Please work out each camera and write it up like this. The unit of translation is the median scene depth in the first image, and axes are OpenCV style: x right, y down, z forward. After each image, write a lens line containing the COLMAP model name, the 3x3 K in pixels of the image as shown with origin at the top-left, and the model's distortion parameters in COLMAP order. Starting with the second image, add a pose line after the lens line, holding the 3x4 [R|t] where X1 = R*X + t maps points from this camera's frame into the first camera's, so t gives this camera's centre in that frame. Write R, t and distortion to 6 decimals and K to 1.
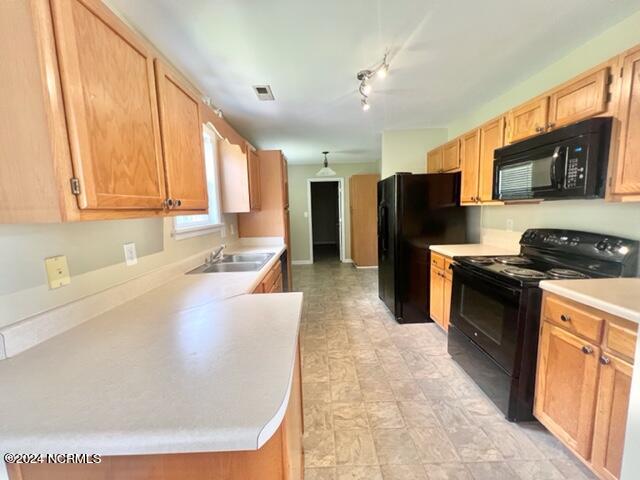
lens RADIAL K [[260.3, 0, 317.8], [0, 260.3, 240.8], [0, 0, 1]] dist [-0.000305, -0.000087]
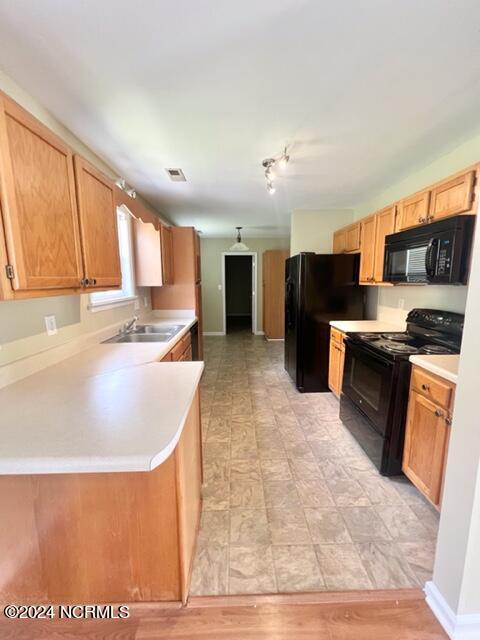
lens RADIAL K [[260.3, 0, 240.0], [0, 260.3, 320.0], [0, 0, 1]] dist [-0.000305, -0.000087]
pose [[0.999589, 0.021122, 0.019394, 0.058124], [-0.021703, 0.999306, 0.030278, -0.016979], [-0.018741, -0.030686, 0.999353, -0.107394]]
